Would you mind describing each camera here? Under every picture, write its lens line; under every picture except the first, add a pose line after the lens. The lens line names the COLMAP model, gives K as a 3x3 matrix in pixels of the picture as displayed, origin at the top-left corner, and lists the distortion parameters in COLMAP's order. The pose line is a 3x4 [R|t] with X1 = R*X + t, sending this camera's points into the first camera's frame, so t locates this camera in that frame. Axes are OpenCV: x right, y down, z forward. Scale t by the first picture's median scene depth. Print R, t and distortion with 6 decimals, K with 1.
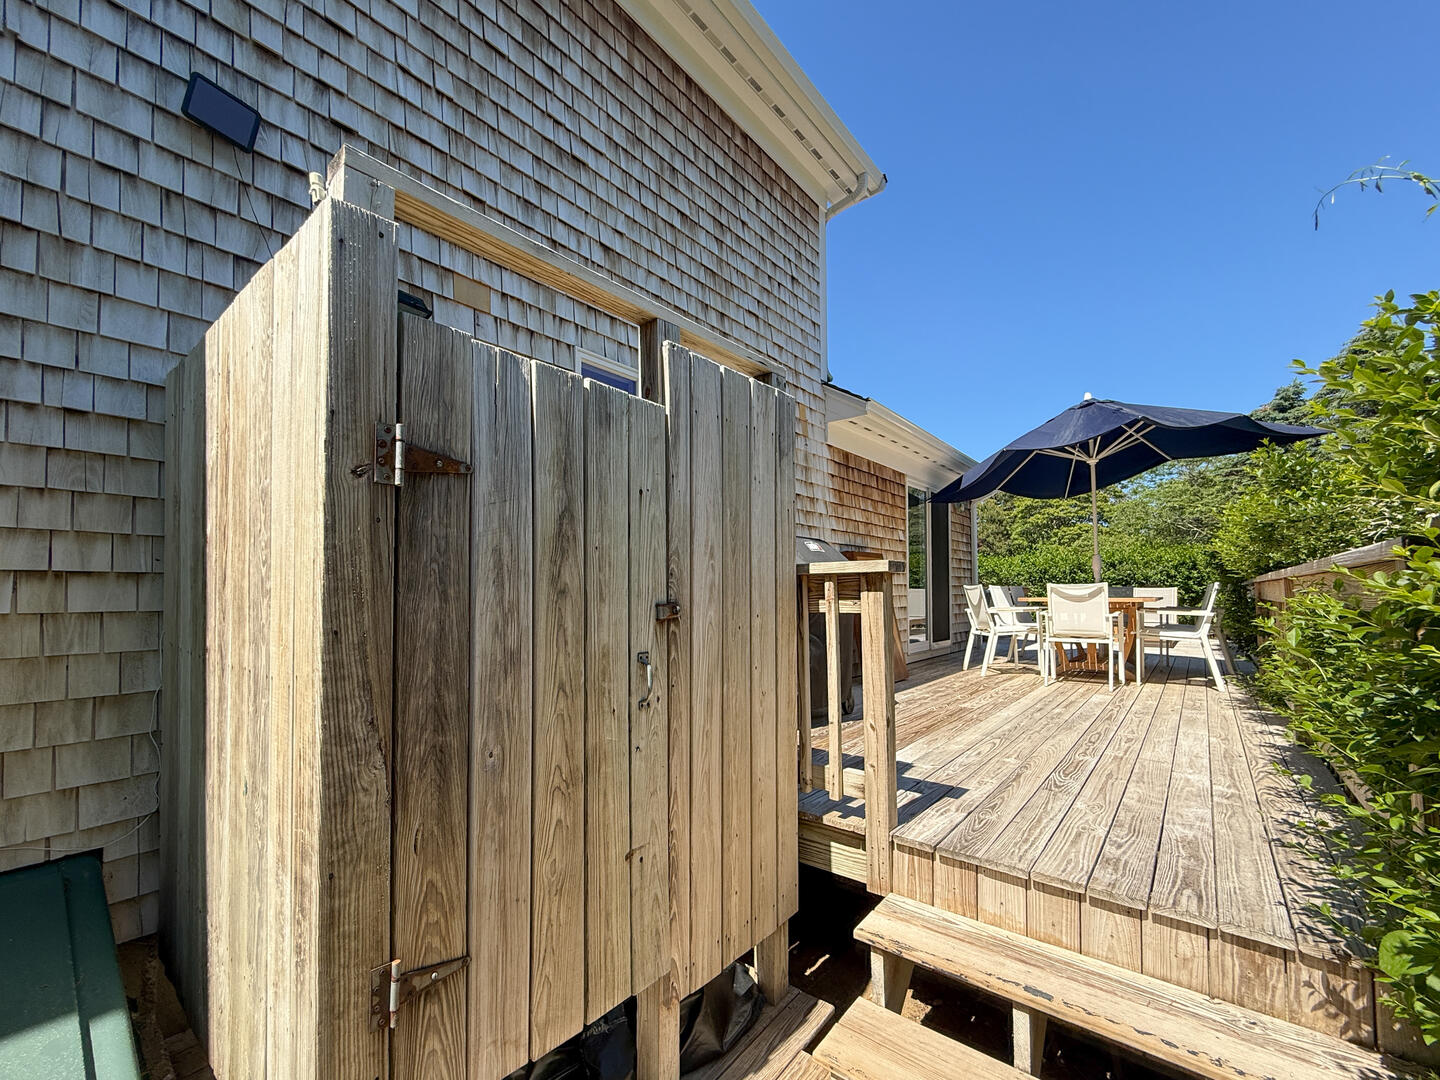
lens RADIAL K [[585.6, 0, 752.2], [0, 585.6, 586.8], [0, 0, 1]] dist [0.003297, 0.000317]
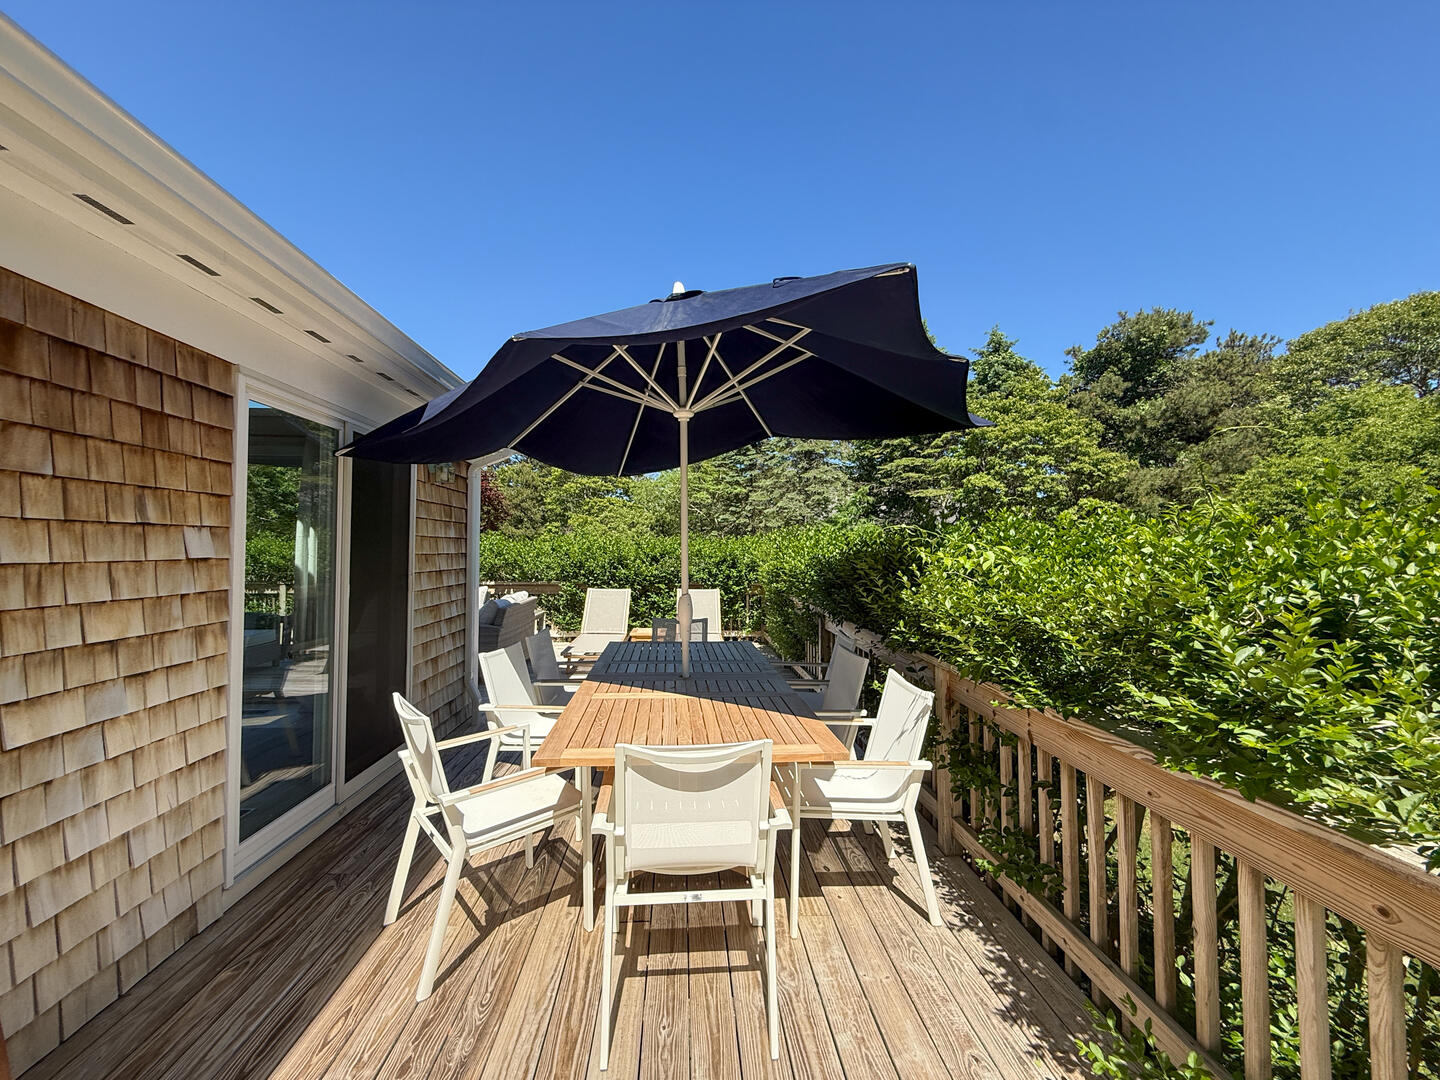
lens RADIAL K [[585.6, 0, 723.8], [0, 585.6, 535.8], [0, 0, 1]] dist [0.003297, 0.000317]
pose [[0.756224, 0.033589, 0.653450, 0.257103], [-0.019844, 0.999399, -0.028407, -0.087919], [-0.654012, 0.008515, 0.756437, 0.552687]]
